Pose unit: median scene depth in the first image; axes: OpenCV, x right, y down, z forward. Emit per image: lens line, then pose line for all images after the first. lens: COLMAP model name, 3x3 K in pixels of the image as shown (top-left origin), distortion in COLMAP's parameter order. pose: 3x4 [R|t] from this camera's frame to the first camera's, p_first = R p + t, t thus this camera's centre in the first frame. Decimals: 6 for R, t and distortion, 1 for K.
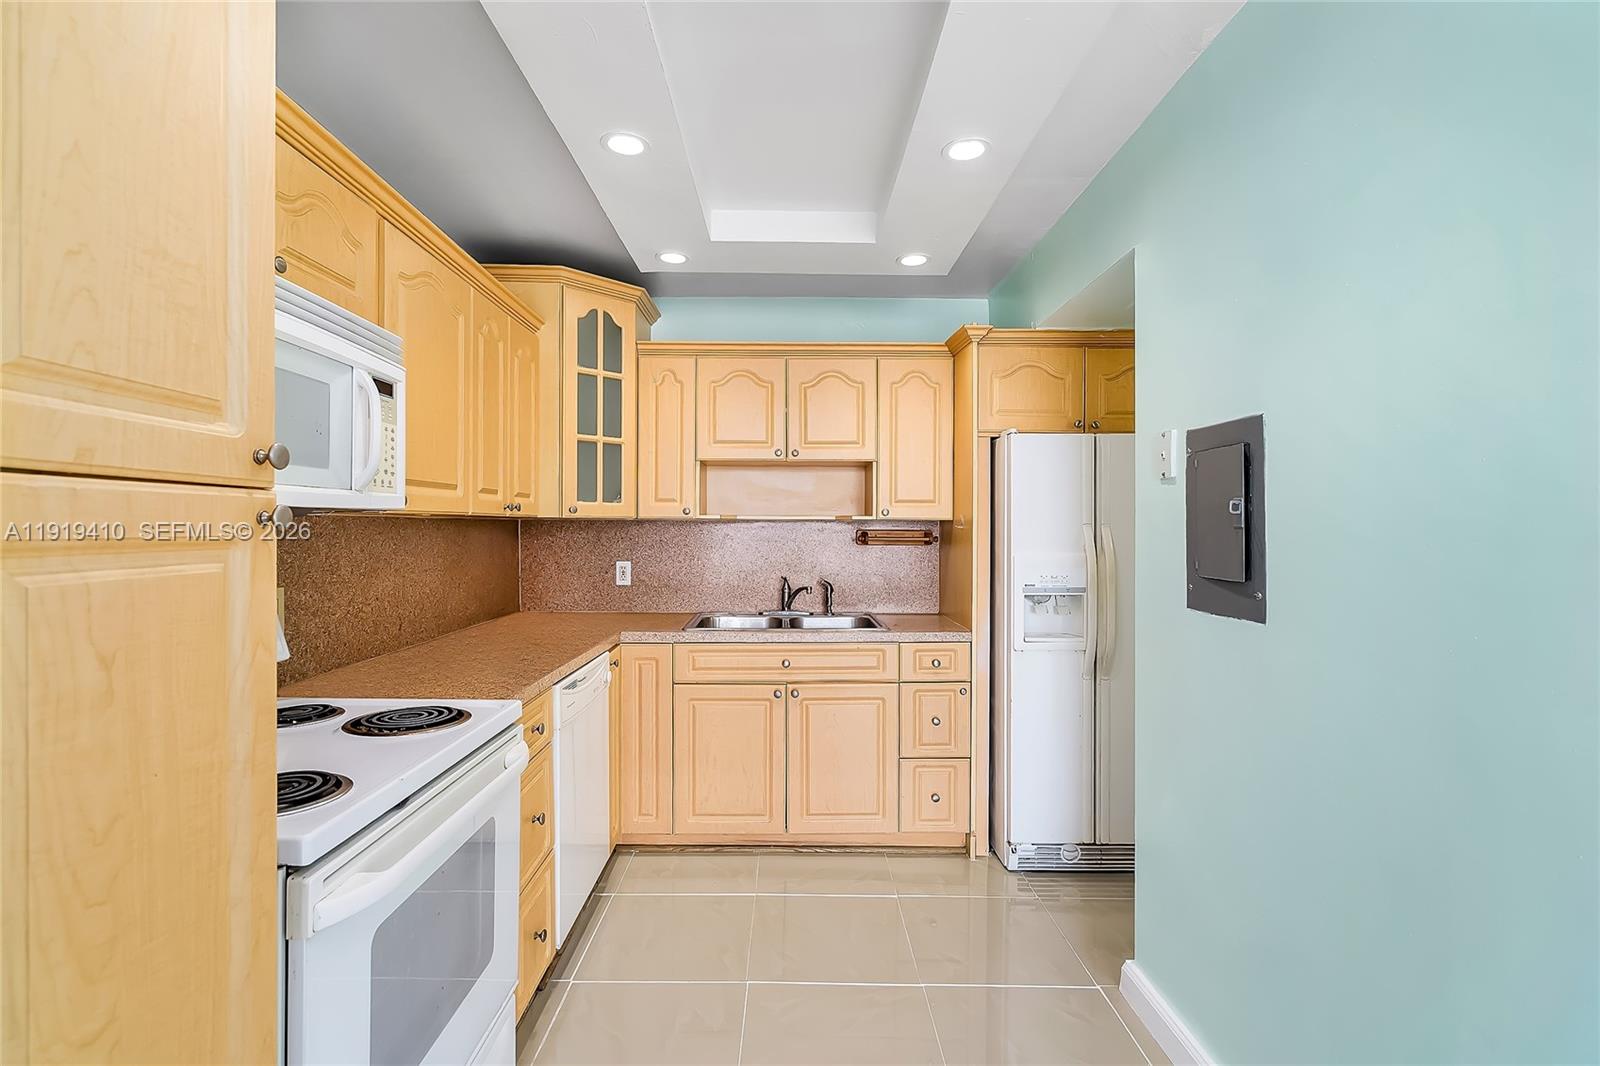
lens RADIAL K [[746.1, 0, 790.7], [0, 746.1, 527.8], [0, 0, 1]] dist [-0.002028, 0.001187]
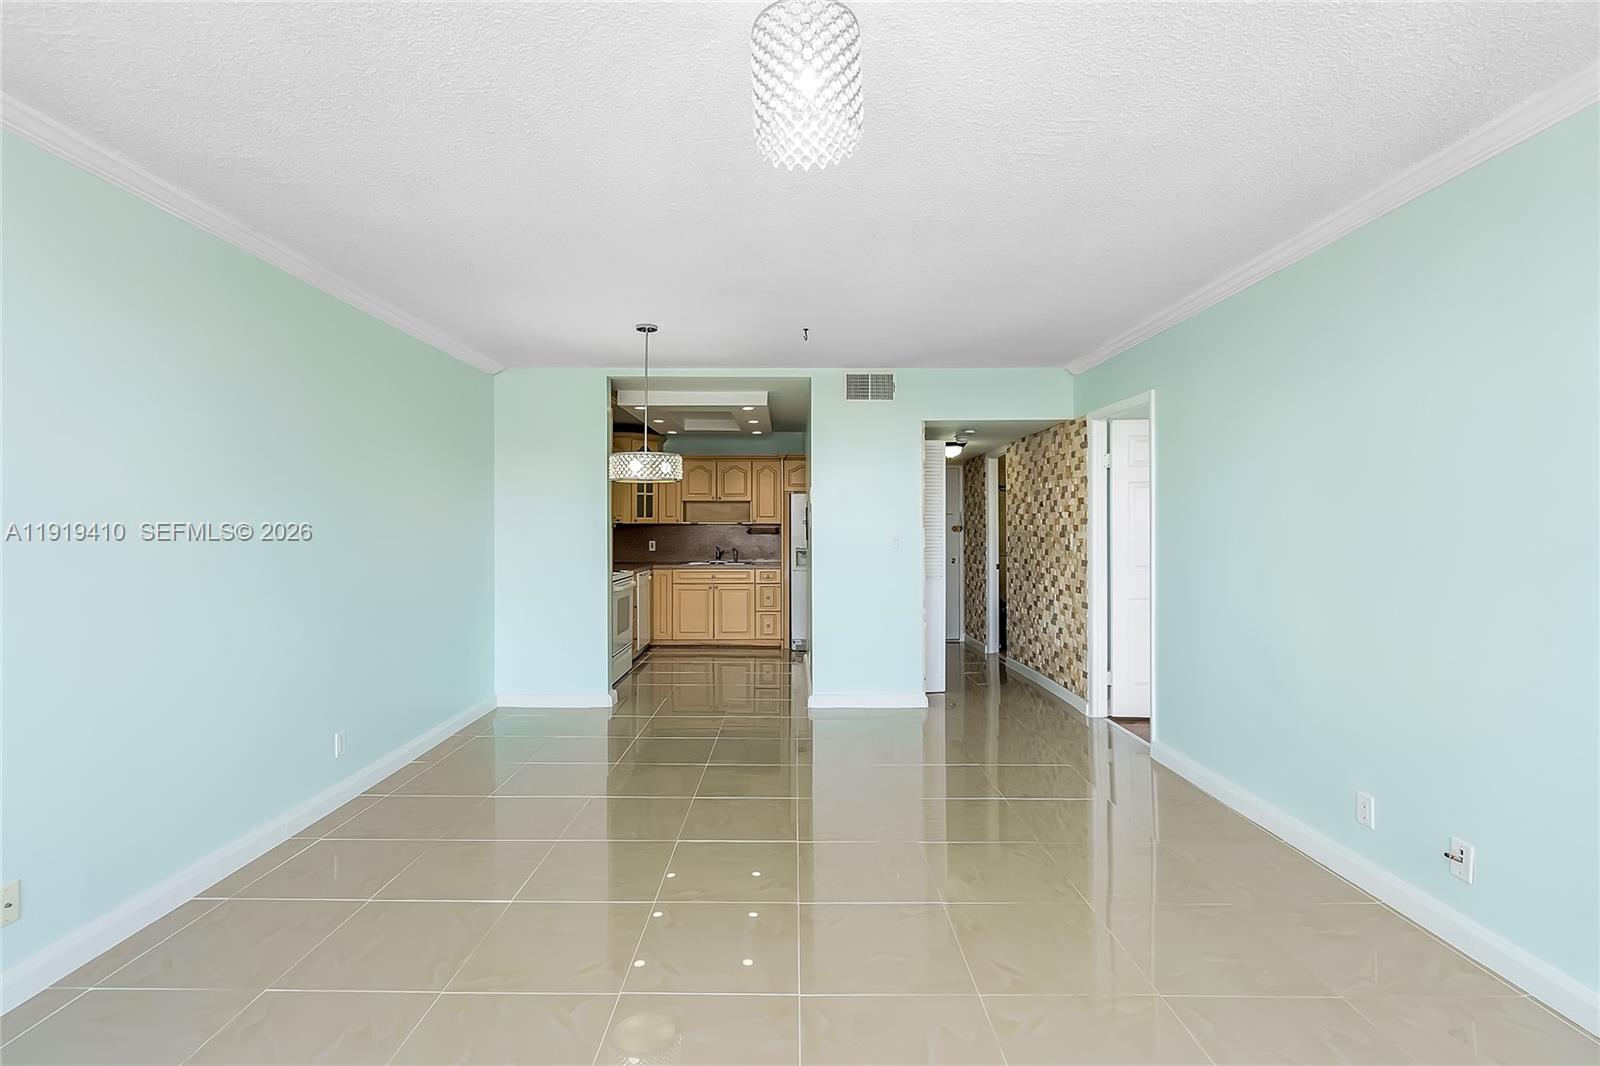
lens RADIAL K [[746.1, 0, 790.7], [0, 746.1, 527.8], [0, 0, 1]] dist [-0.002028, 0.001187]
pose [[0.999986, -0.000203, -0.005276, 0.285018], [0.000194, 0.999999, -0.001686, 0.006802], [0.005277, 0.001685, 0.999985, -1.695347]]
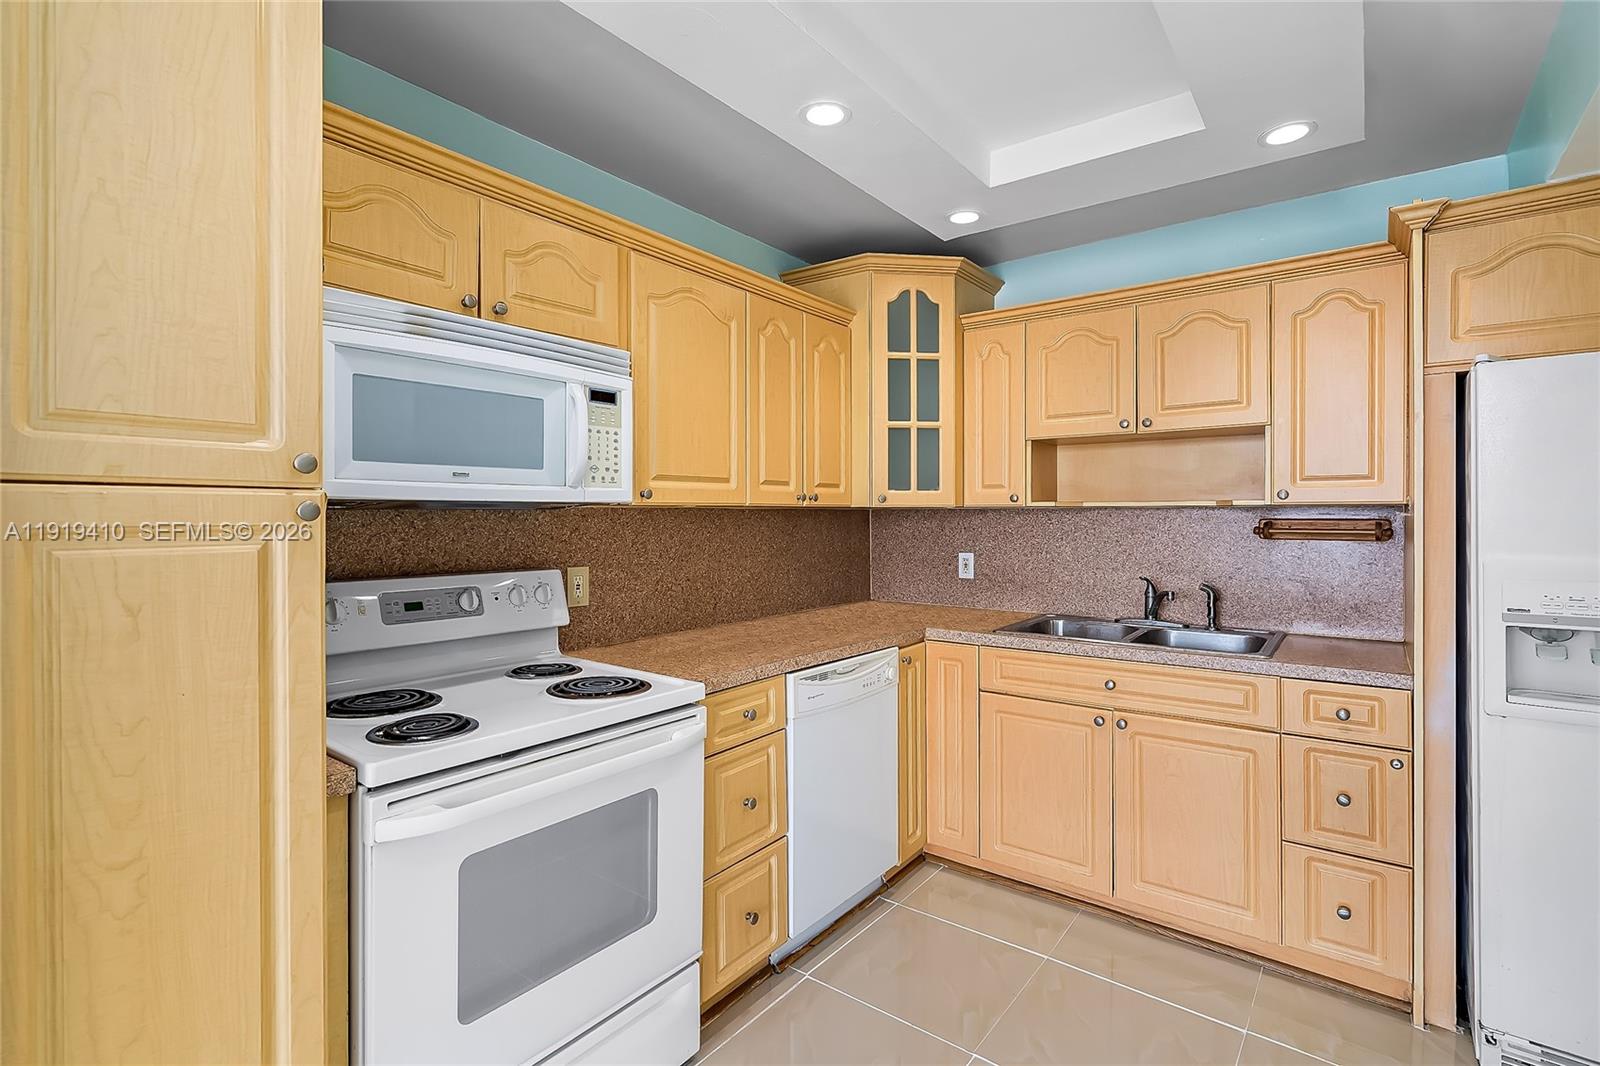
lens RADIAL K [[759.0, 0, 786.4], [0, 759.0, 516.8], [0, 0, 1]] dist [-0.000307, 0.006174]
pose [[0.785854, -0.003516, -0.618402, 0.220317], [0.003284, 0.999993, -0.001513, 0.000479], [0.618403, -0.000841, 0.785860, 0.135075]]
